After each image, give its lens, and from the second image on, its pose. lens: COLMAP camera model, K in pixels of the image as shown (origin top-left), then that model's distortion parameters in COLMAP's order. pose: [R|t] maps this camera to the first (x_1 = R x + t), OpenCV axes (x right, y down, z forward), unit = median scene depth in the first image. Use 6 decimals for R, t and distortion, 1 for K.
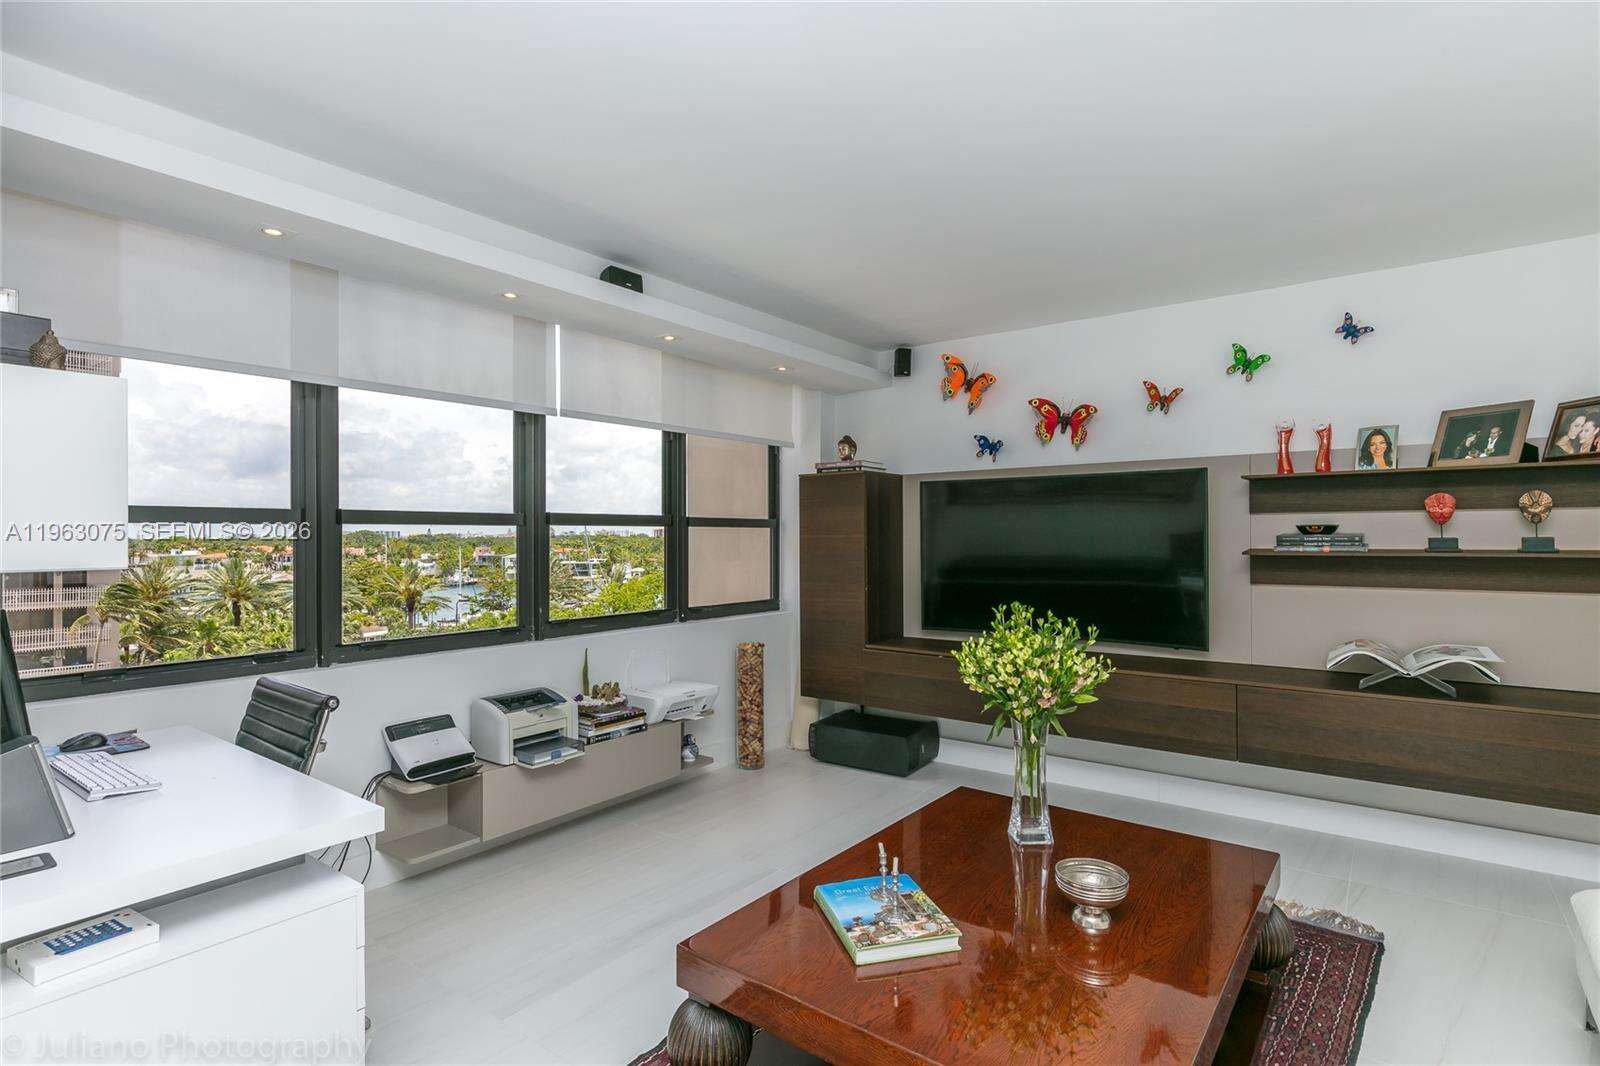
lens RADIAL K [[794.1, 0, 806.9], [0, 794.1, 534.8], [0, 0, 1]] dist [0.002781, -0.004339]
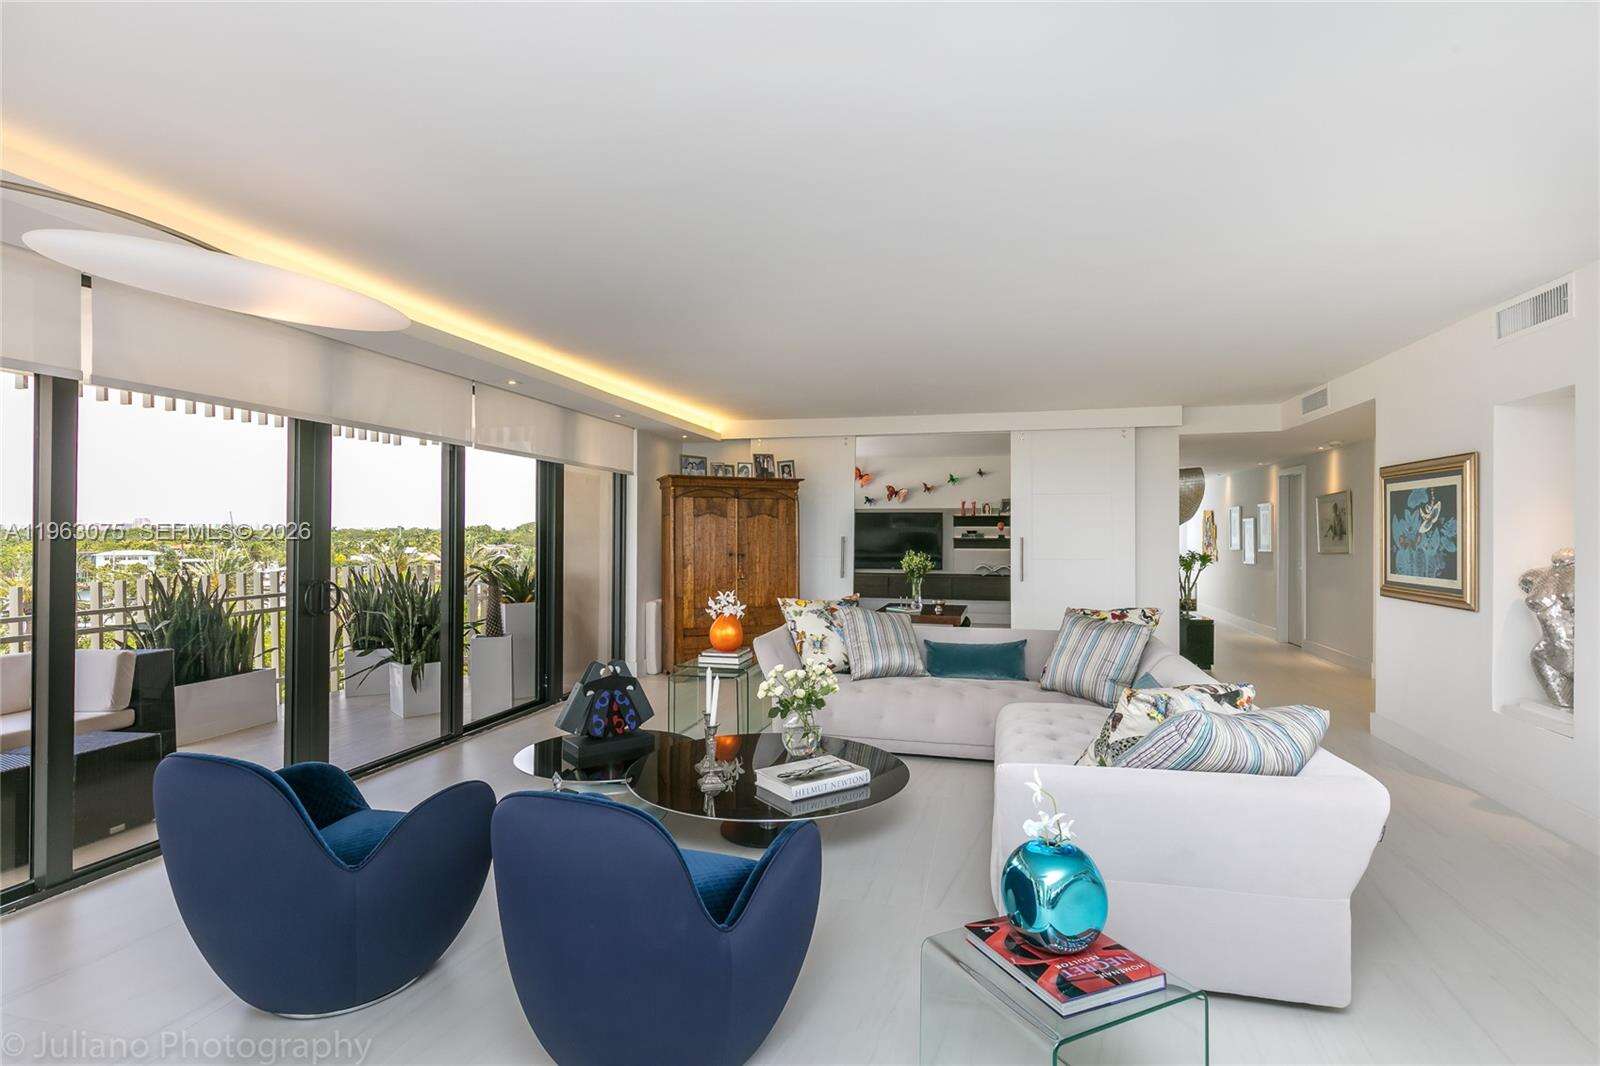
lens RADIAL K [[776.2, 0, 801.6], [0, 776.2, 533.1], [0, 0, 1]] dist [0.003910, -0.001038]
pose [[0.926806, 0.005434, 0.375502, -1.057582], [-0.006525, 0.999977, 0.001634, -0.001615], [-0.375485, -0.003964, 0.926820, -1.489582]]
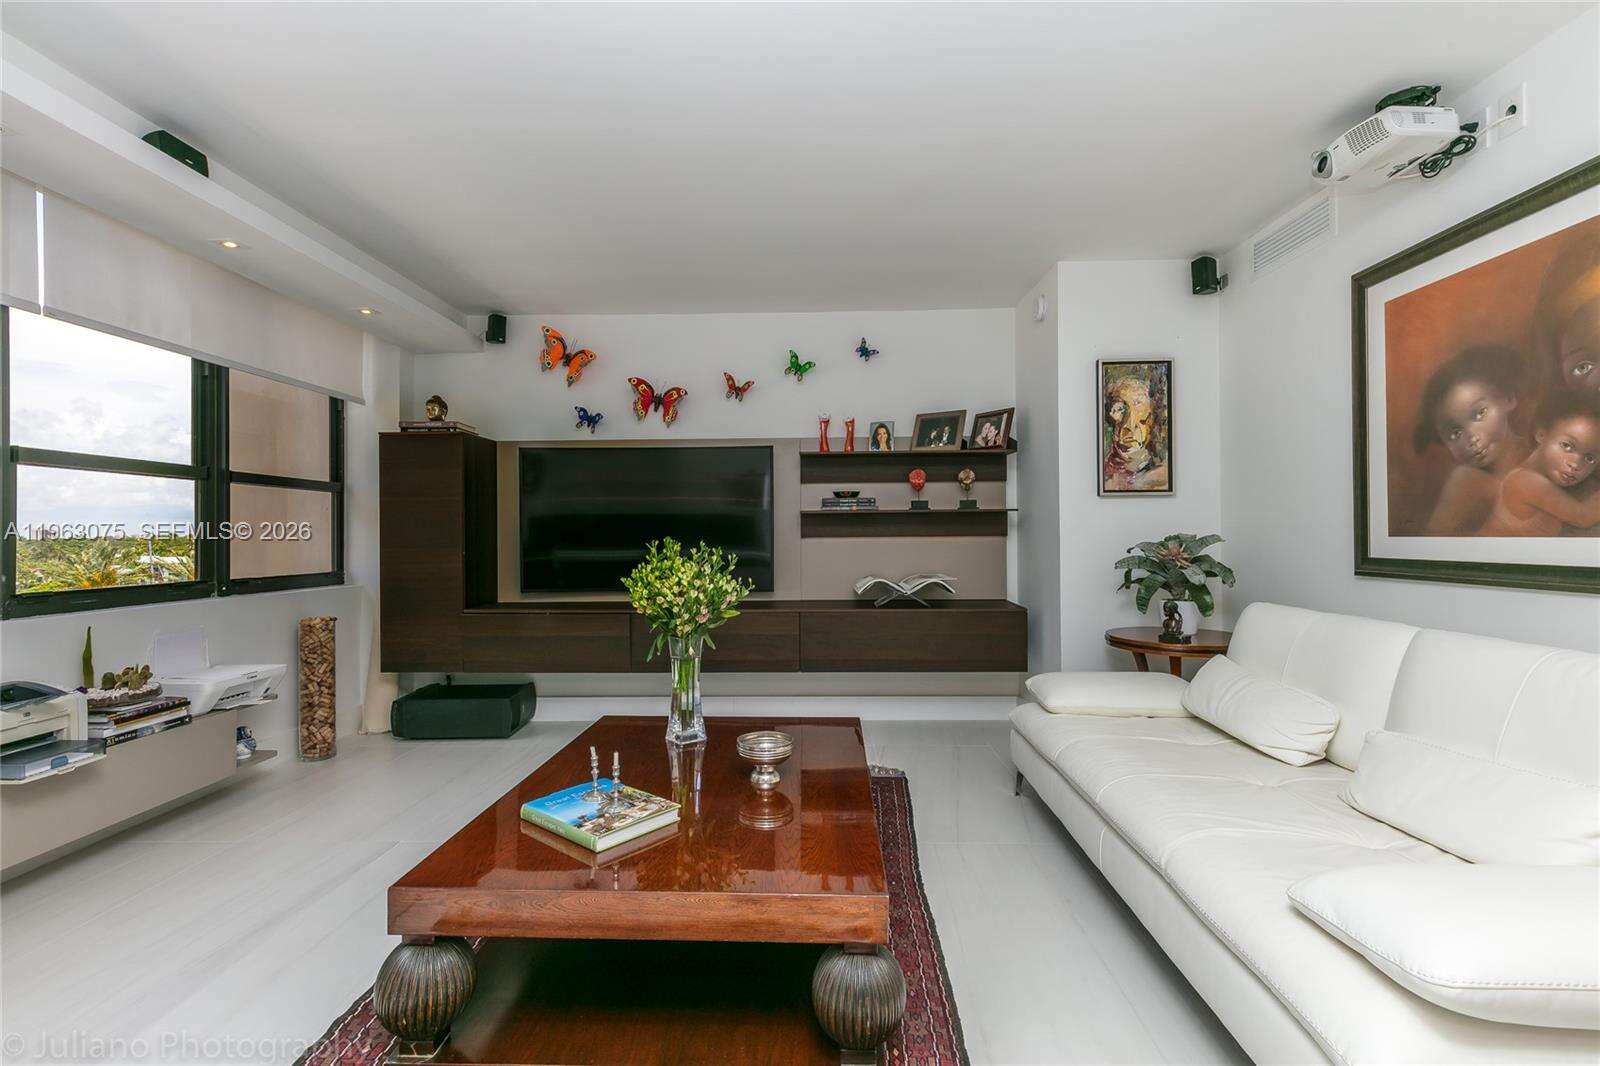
lens RADIAL K [[730.3, 0, 808.4], [0, 730.3, 532.9], [0, 0, 1]] dist [0.008770, -0.002887]
pose [[0.813880, -0.001455, 0.581031, -0.110496], [0.003458, 0.999991, -0.002340, 0.050525], [-0.581023, 0.003914, 0.813878, 0.020938]]
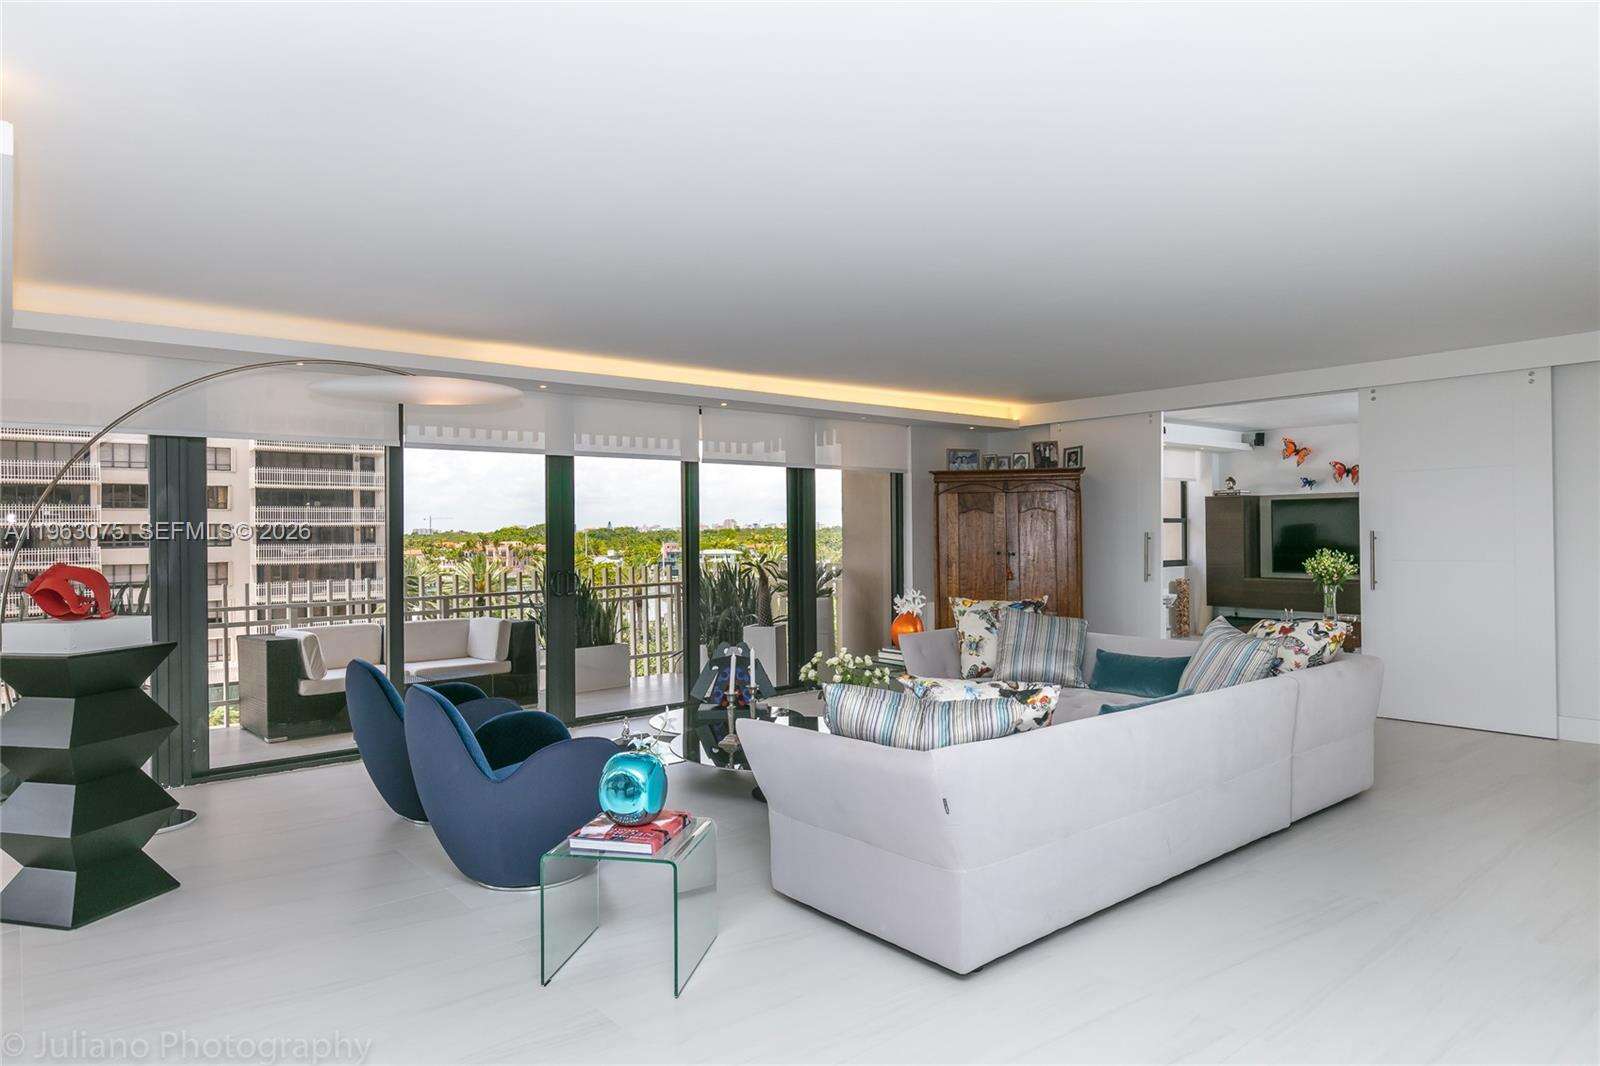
lens RADIAL K [[941.8, 0, 802.7], [0, 941.8, 533.9], [0, 0, 1]] dist [0.012962, -0.001463]
pose [[0.971388, -0.007346, -0.237384, -0.496508], [0.009210, 0.999935, 0.006744, -0.006947], [0.237319, -0.008737, 0.971393, -1.814717]]
